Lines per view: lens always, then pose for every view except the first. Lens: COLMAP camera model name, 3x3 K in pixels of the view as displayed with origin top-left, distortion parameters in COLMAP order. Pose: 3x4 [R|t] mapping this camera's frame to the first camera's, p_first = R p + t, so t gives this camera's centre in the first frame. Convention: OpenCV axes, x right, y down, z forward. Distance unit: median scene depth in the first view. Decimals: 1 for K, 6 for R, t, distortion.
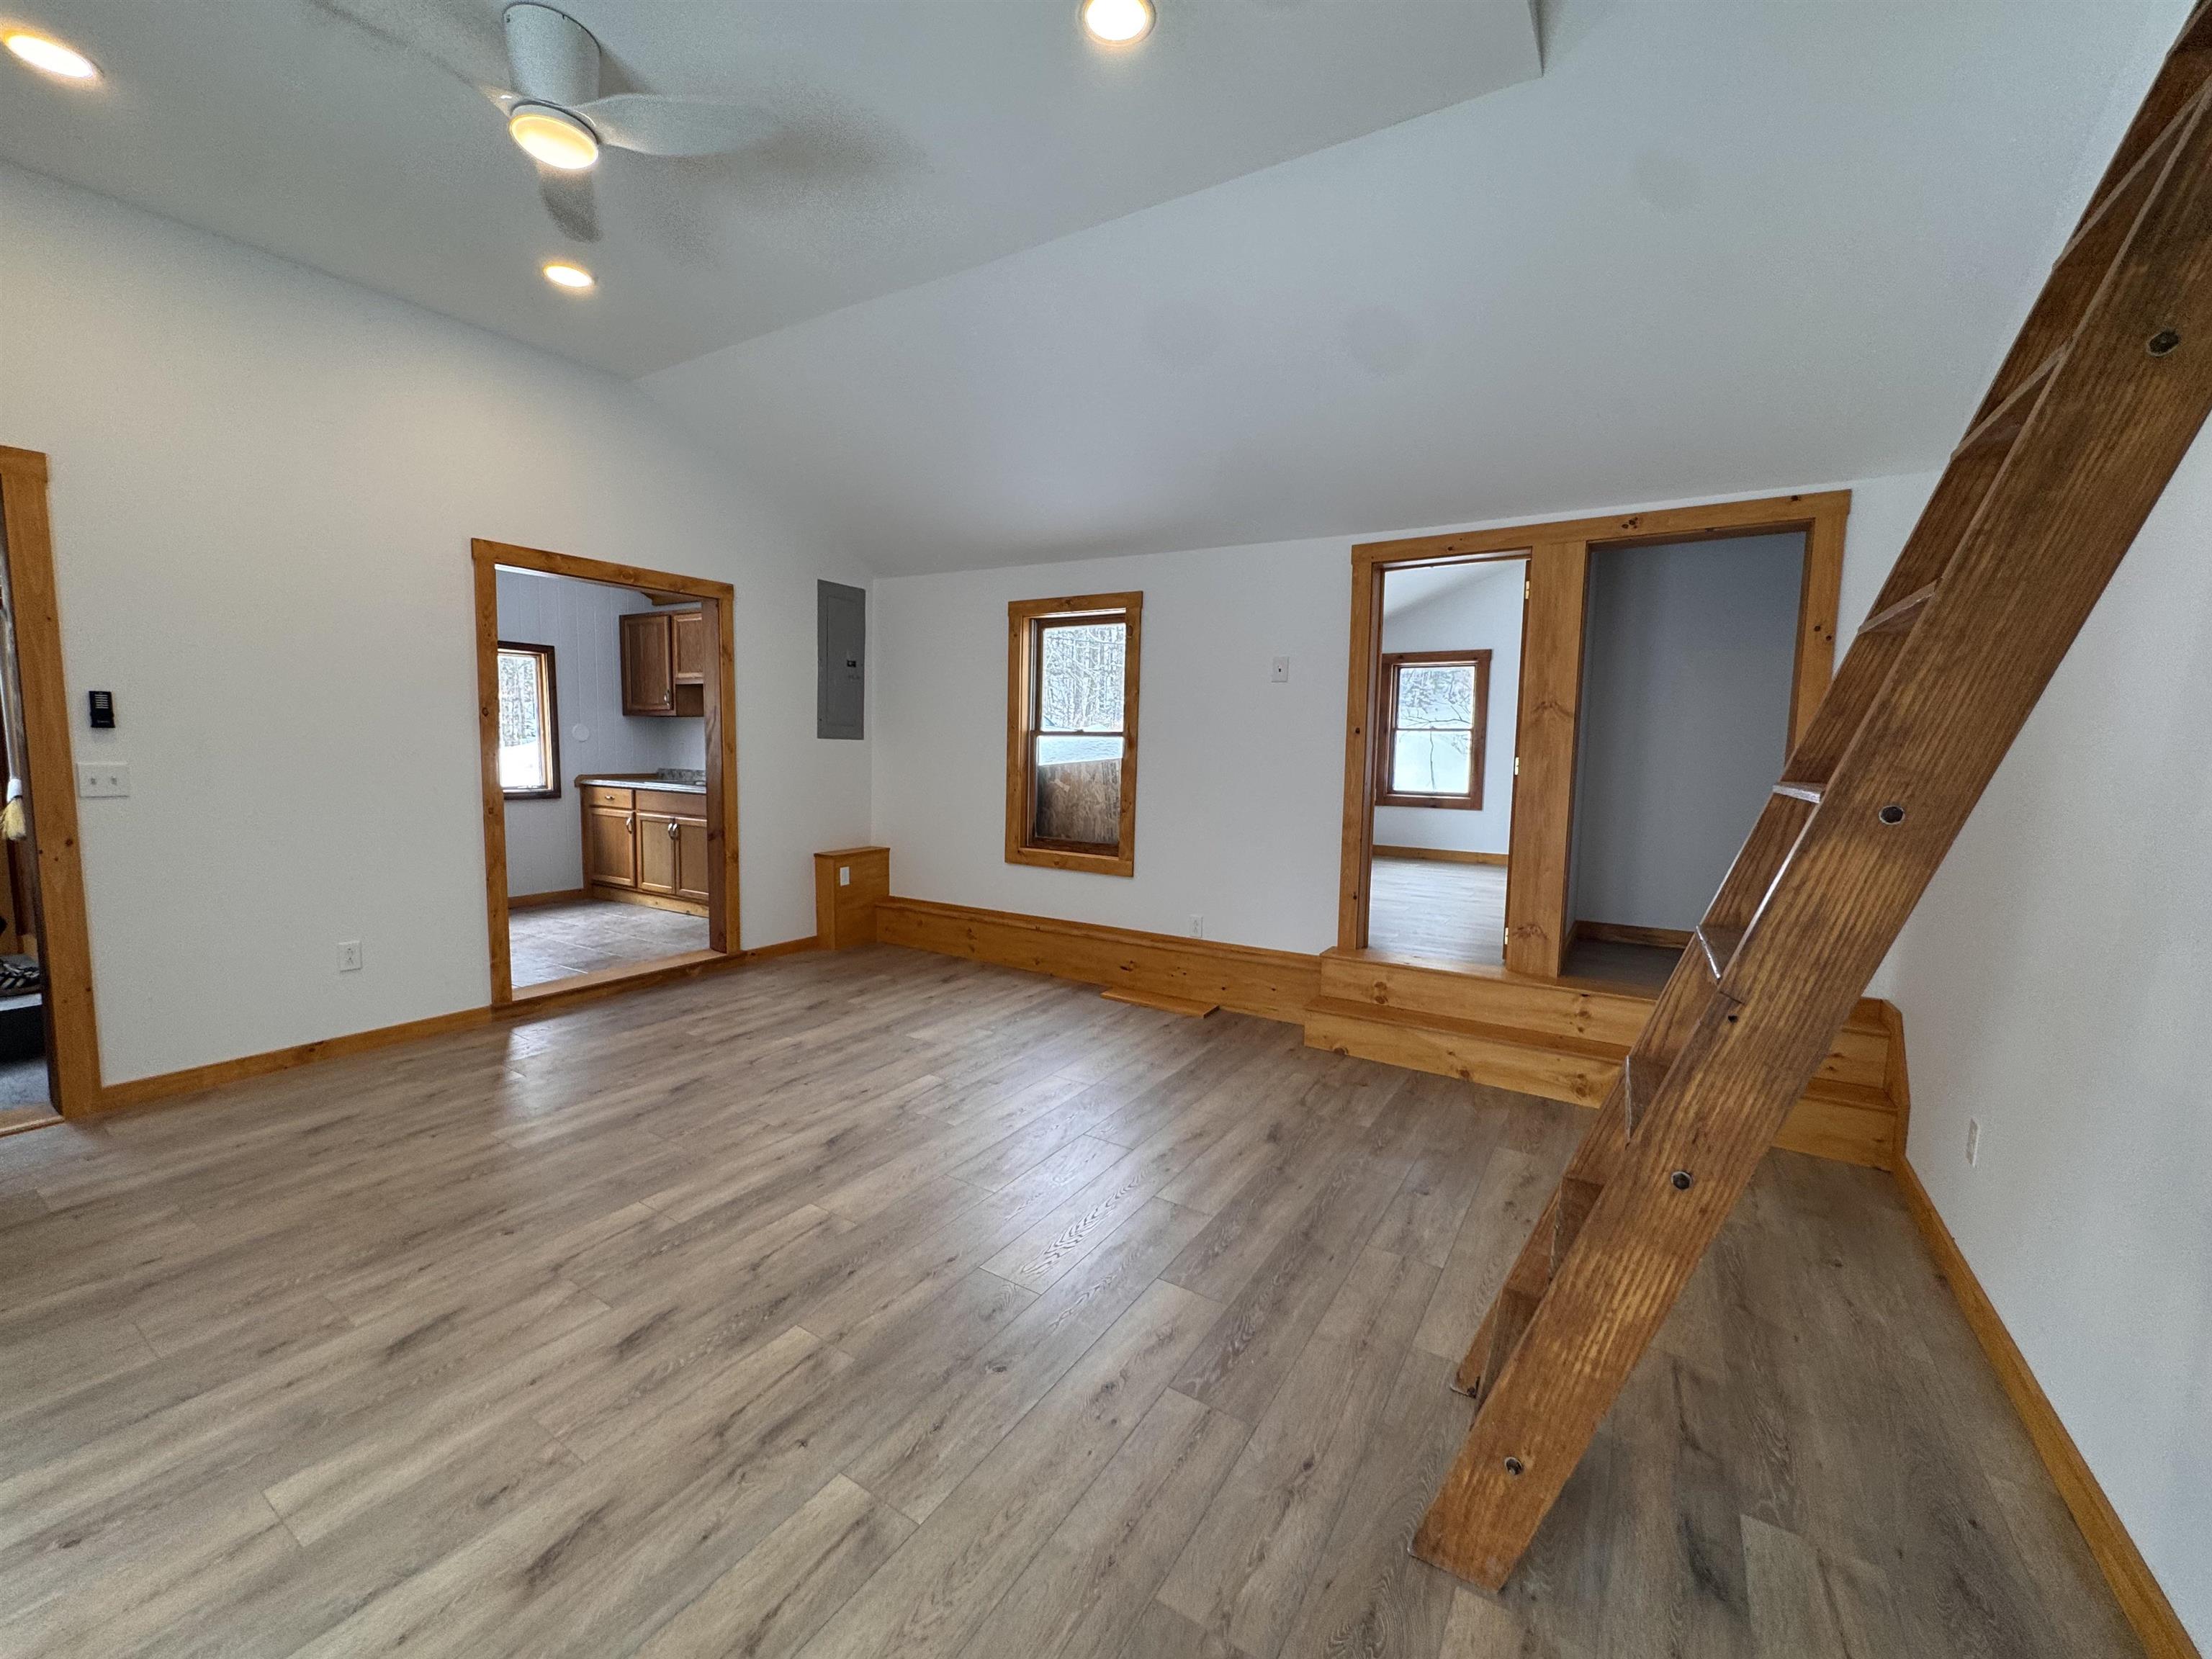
lens RADIAL K [[884.5, 0, 1106.0], [0, 884.5, 829.5], [0, 0, 1]] dist [-0.004037, 0.000361]
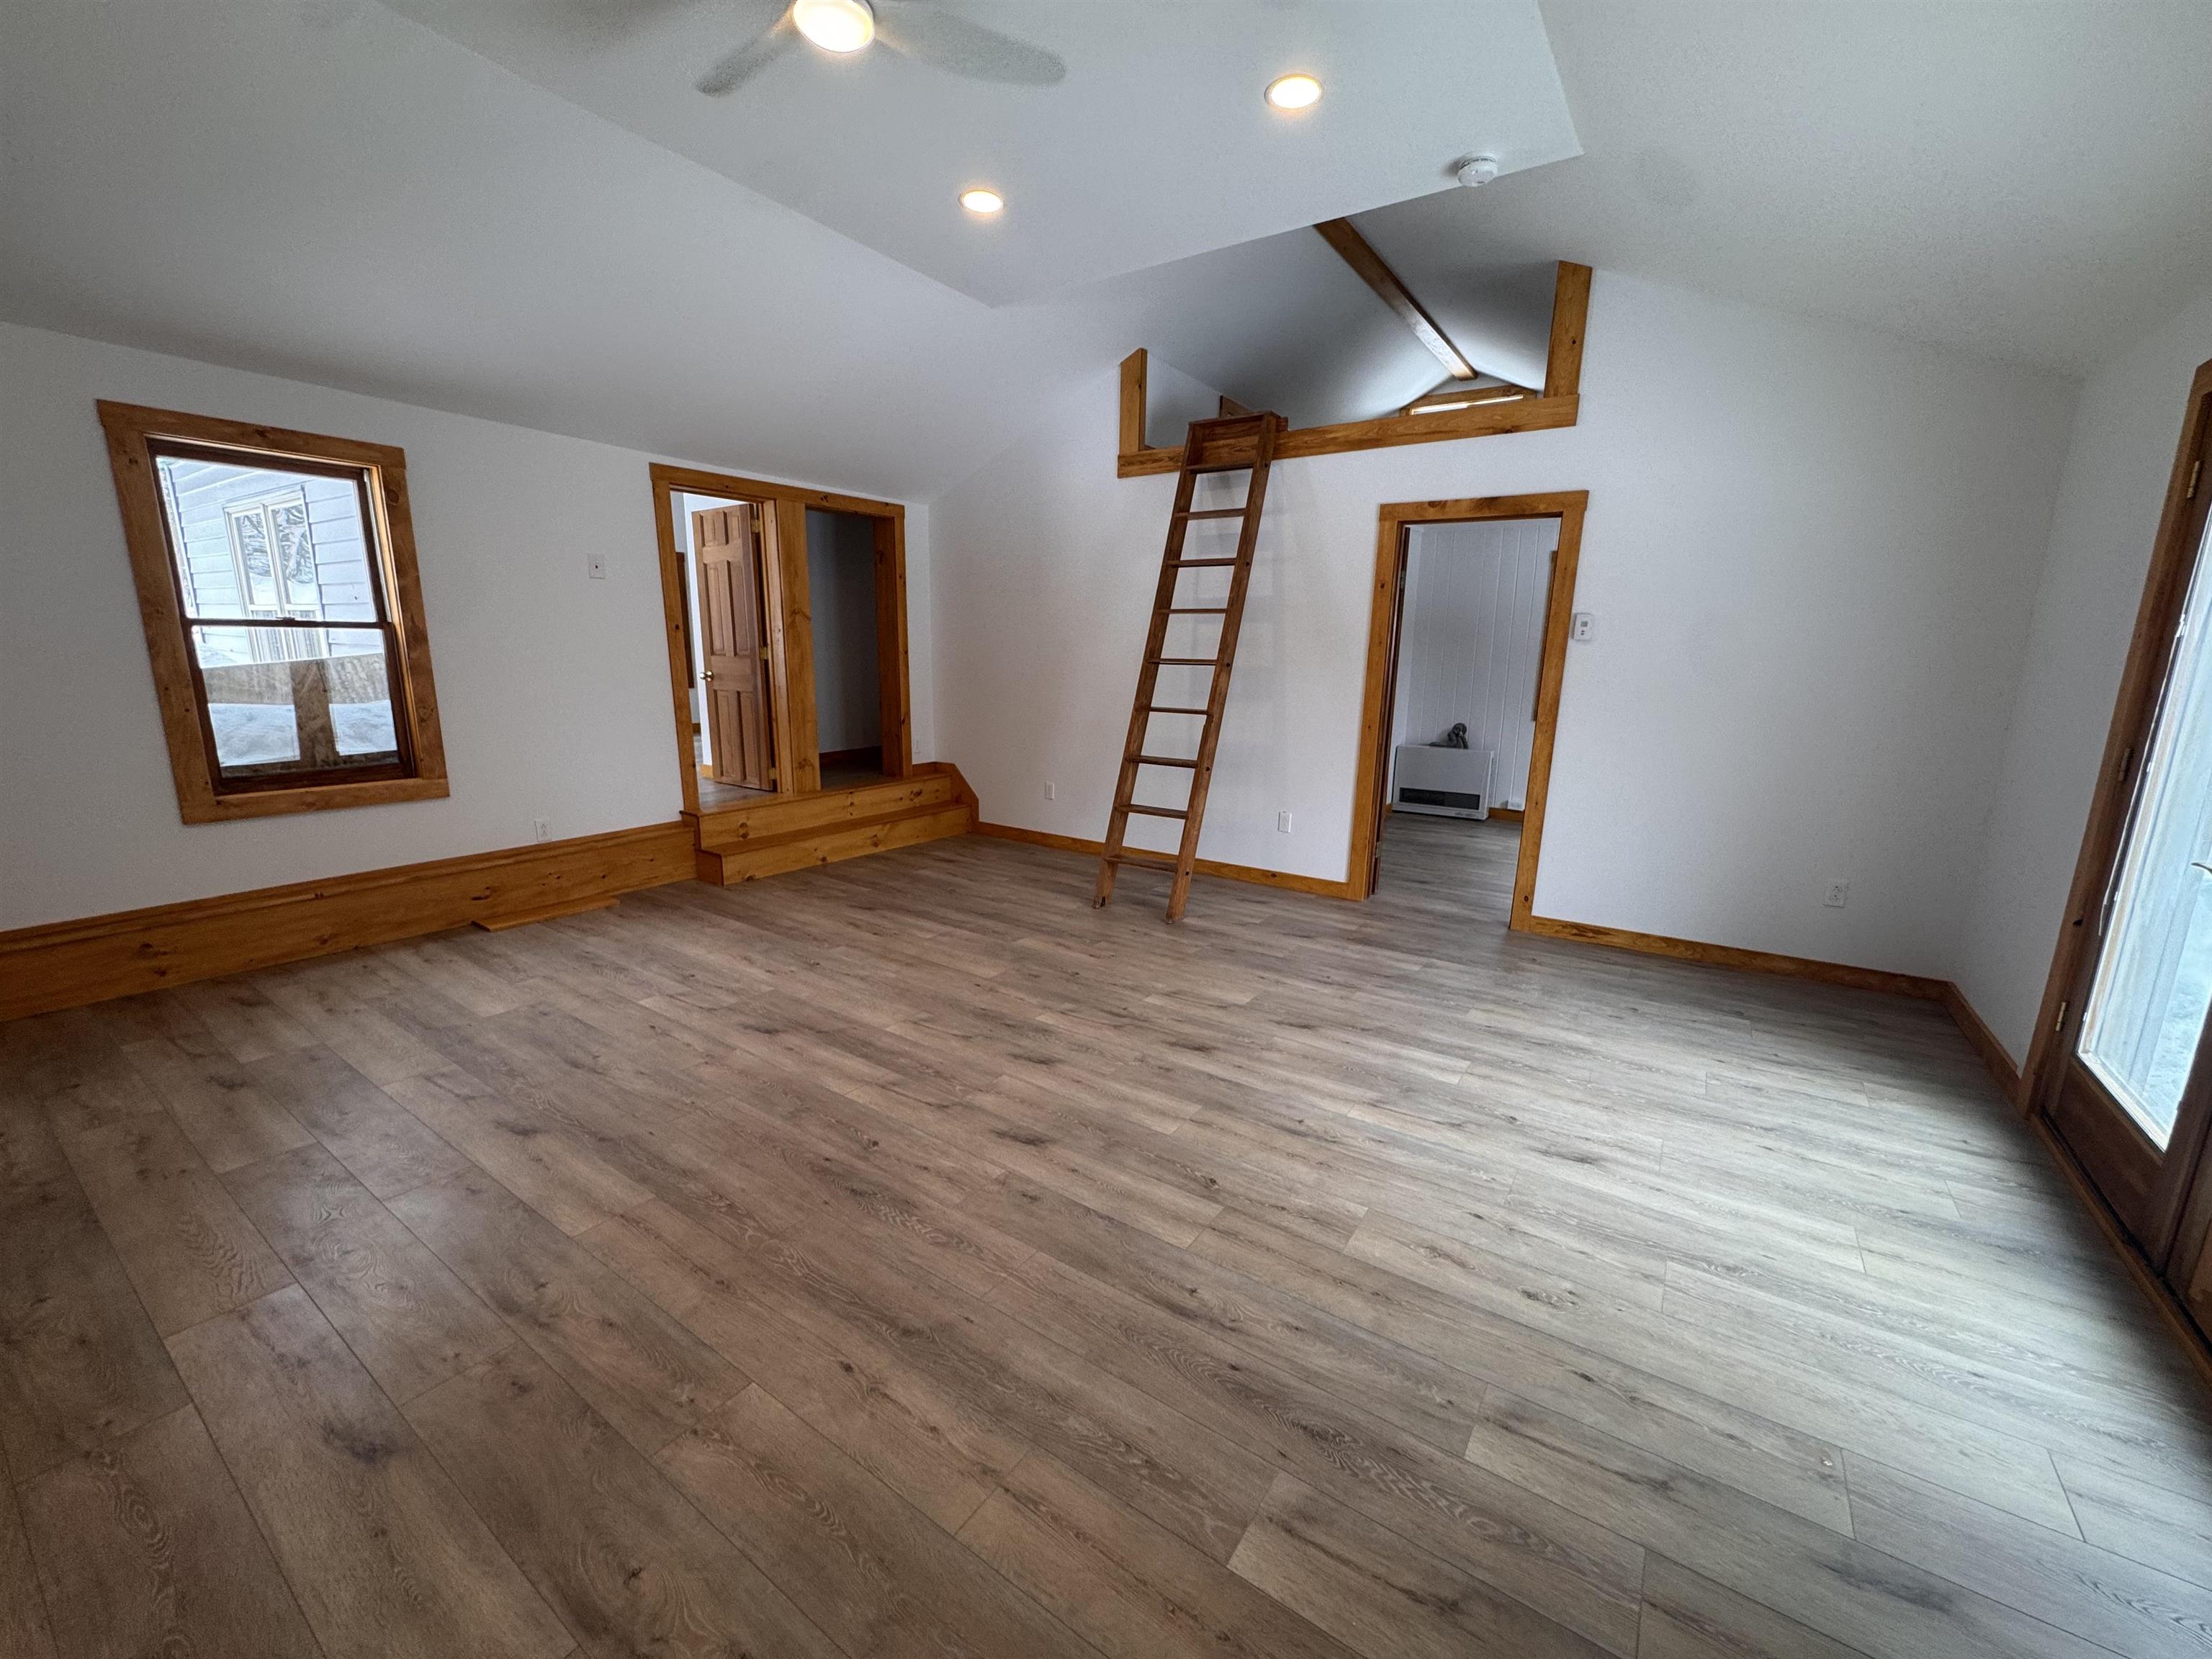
lens RADIAL K [[882.0, 0, 1106.0], [0, 882.0, 829.5], [0, 0, 1]] dist [-0.001665, 0.000070]
pose [[0.040156, -0.222415, 0.974125, -1.158713], [0.080938, 0.972431, 0.218692, -0.074512], [-0.995910, 0.070062, 0.057051, 0.473303]]
